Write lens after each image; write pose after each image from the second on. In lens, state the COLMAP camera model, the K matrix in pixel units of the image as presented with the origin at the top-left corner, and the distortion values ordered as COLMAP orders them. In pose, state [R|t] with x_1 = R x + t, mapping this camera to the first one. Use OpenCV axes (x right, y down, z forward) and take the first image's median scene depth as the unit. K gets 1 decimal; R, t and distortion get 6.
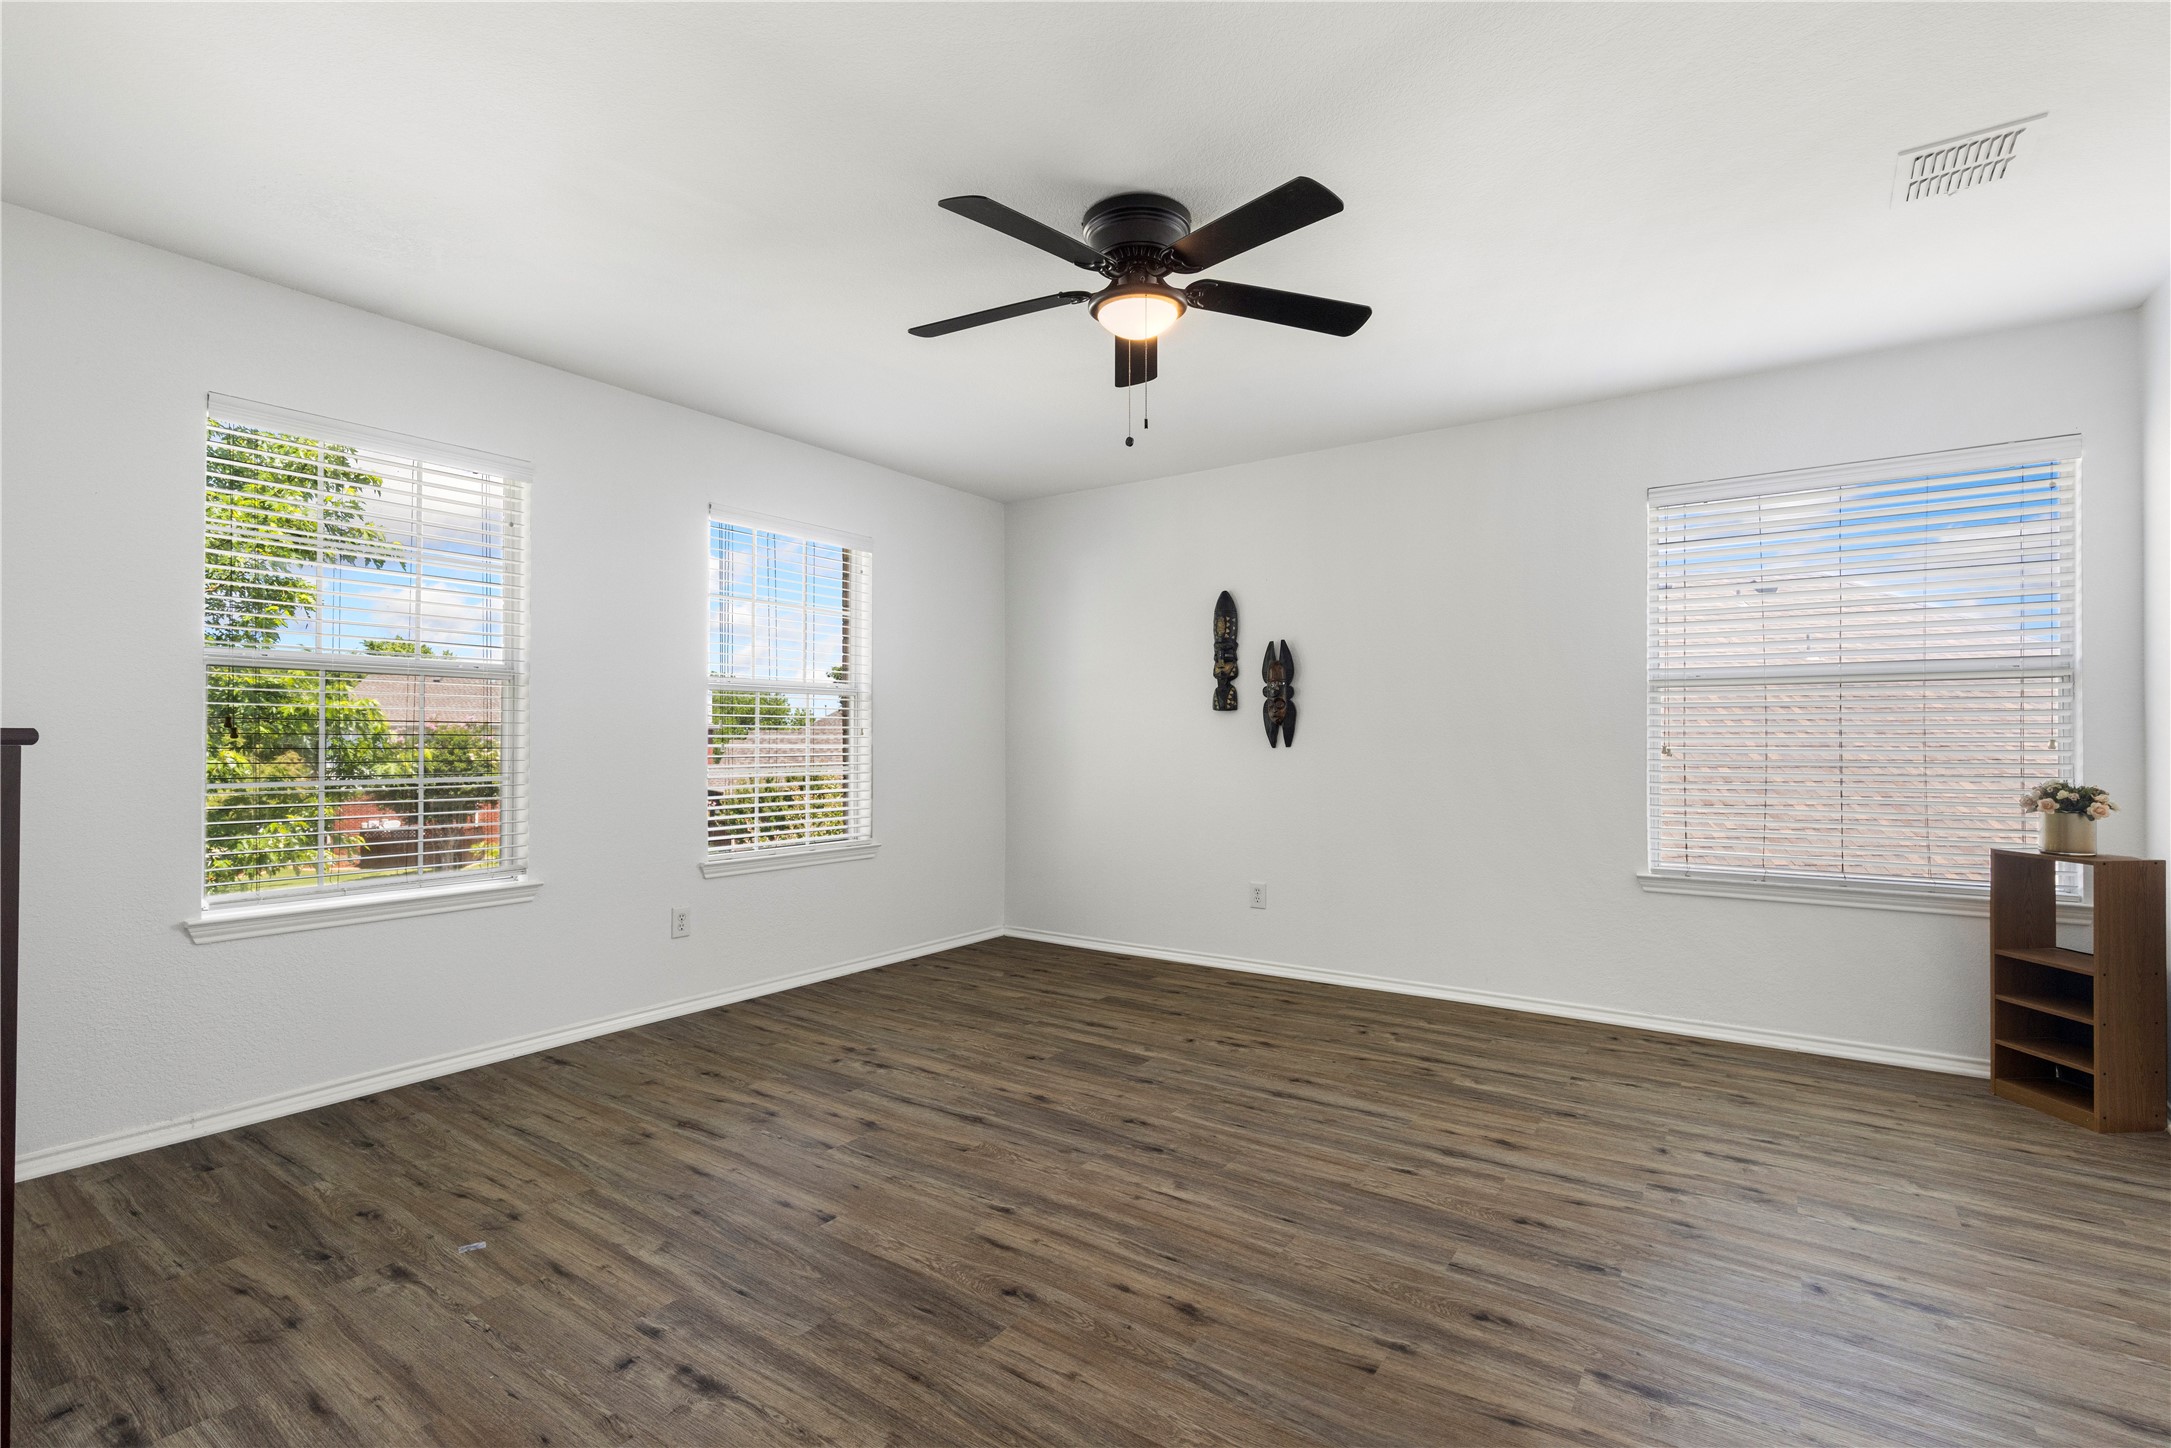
lens RADIAL K [[1042.6, 0, 1091.8], [0, 1042.6, 727.6], [0, 0, 1]] dist [0.001609, 0.000174]
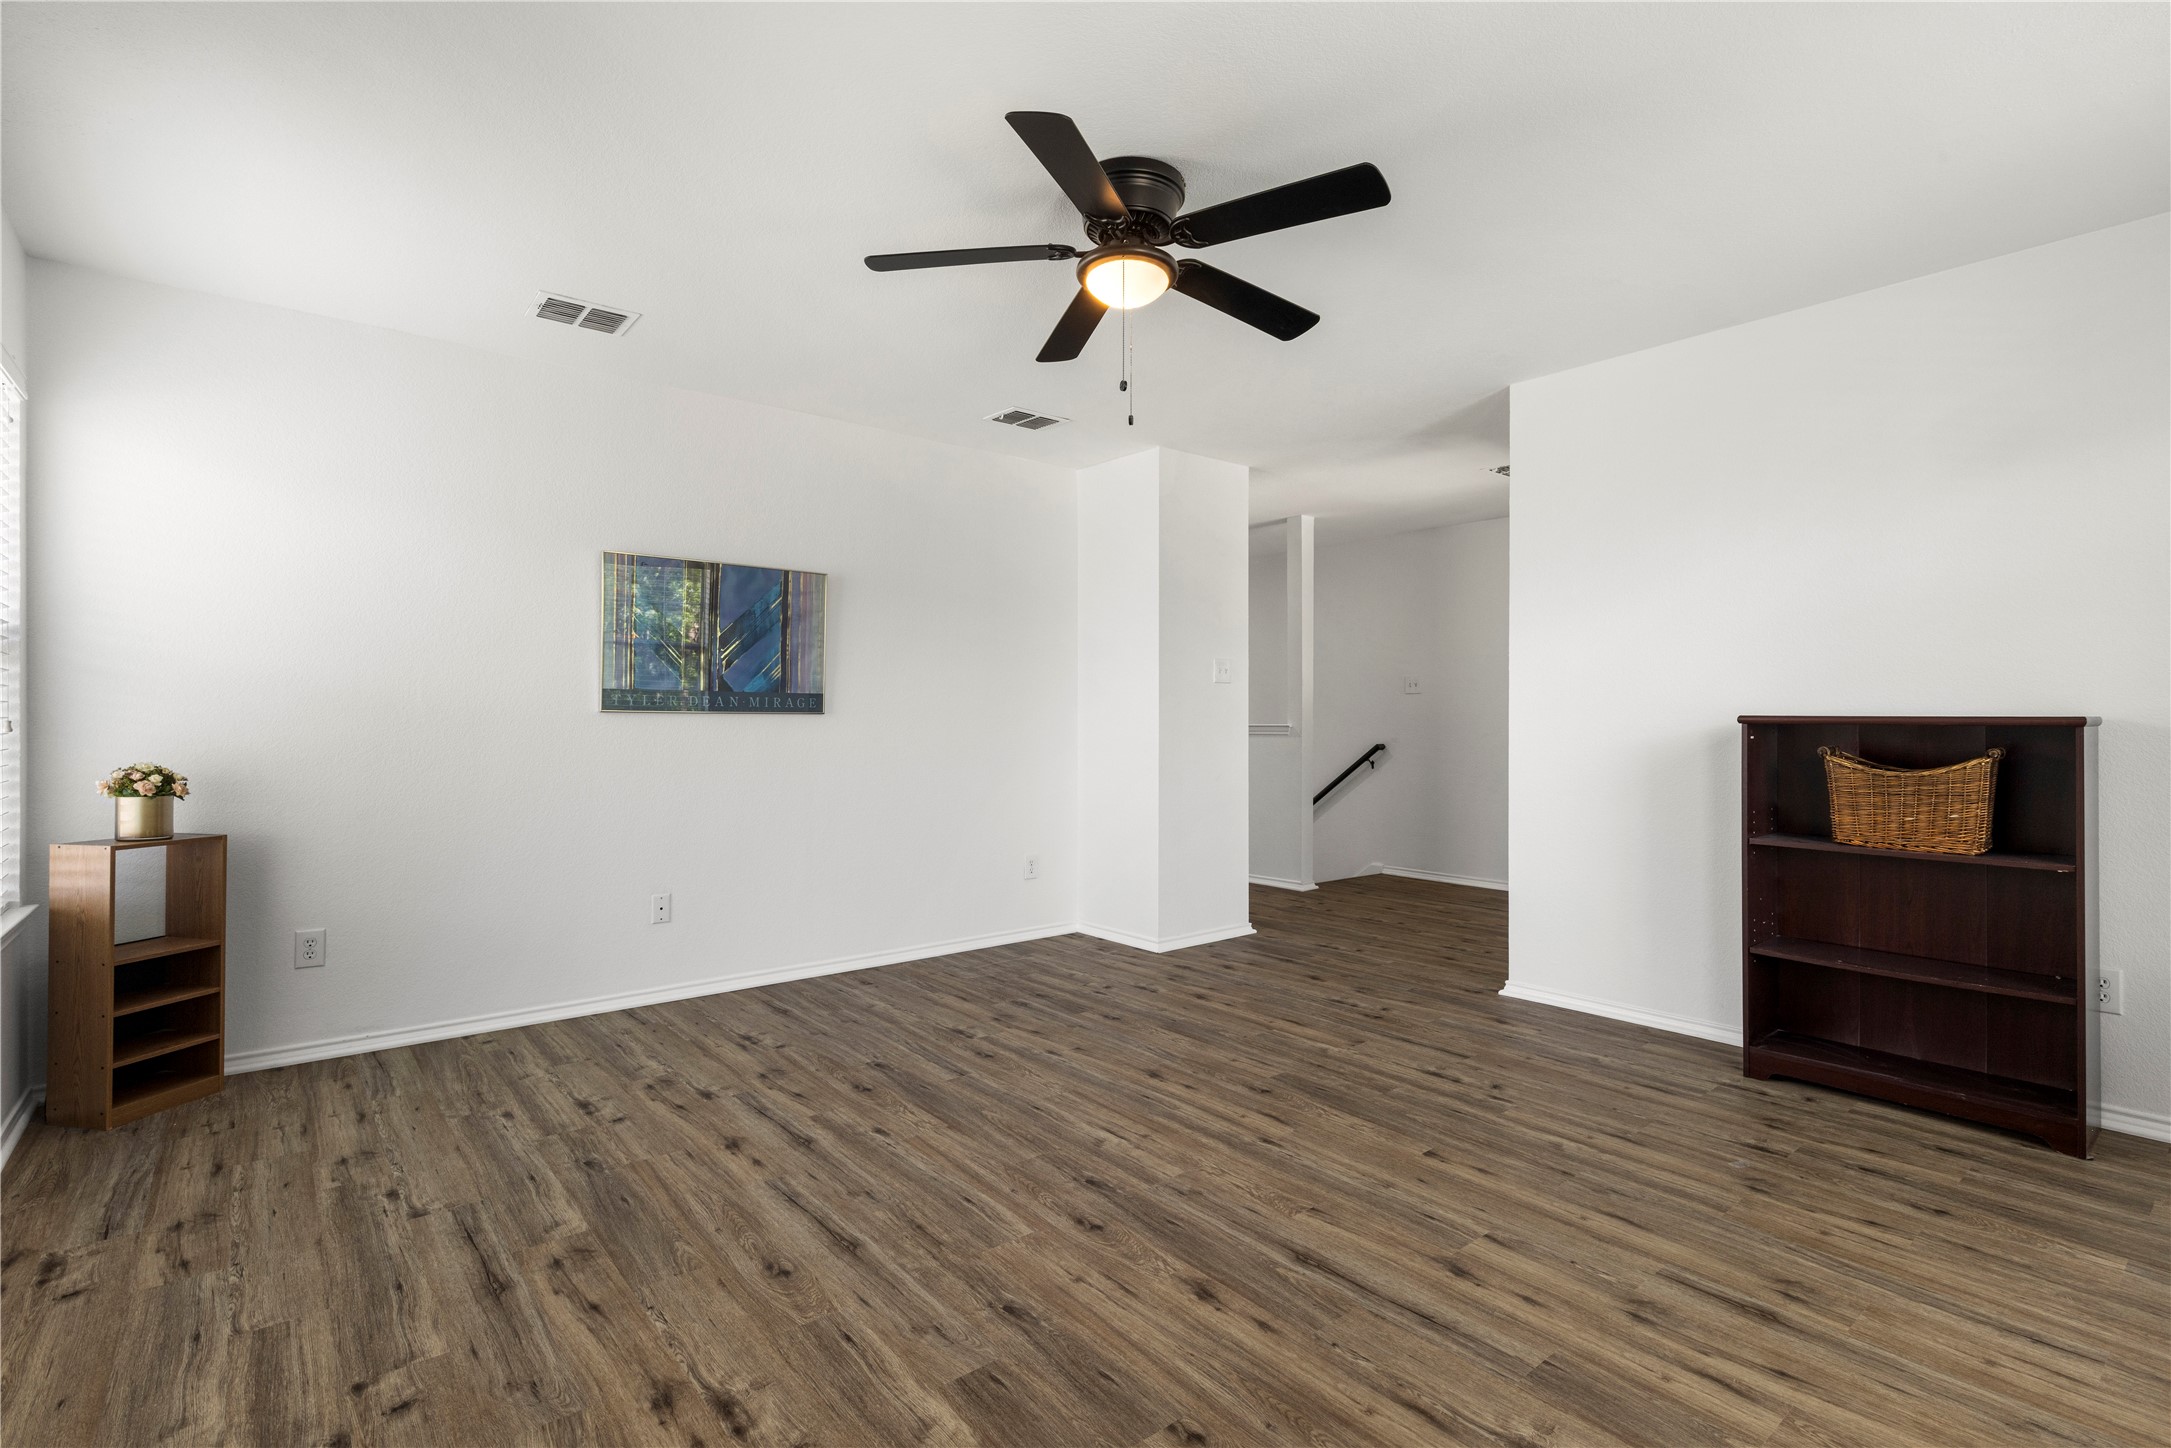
lens RADIAL K [[1042.6, 0, 1090.4], [0, 1042.6, 723.6], [0, 0, 1]] dist [0.001609, 0.000174]
pose [[-0.964691, -0.000646, 0.263383, -0.172603], [-0.002943, 0.999961, -0.008329, 0.023296], [-0.263368, -0.008810, -0.964655, 1.893644]]
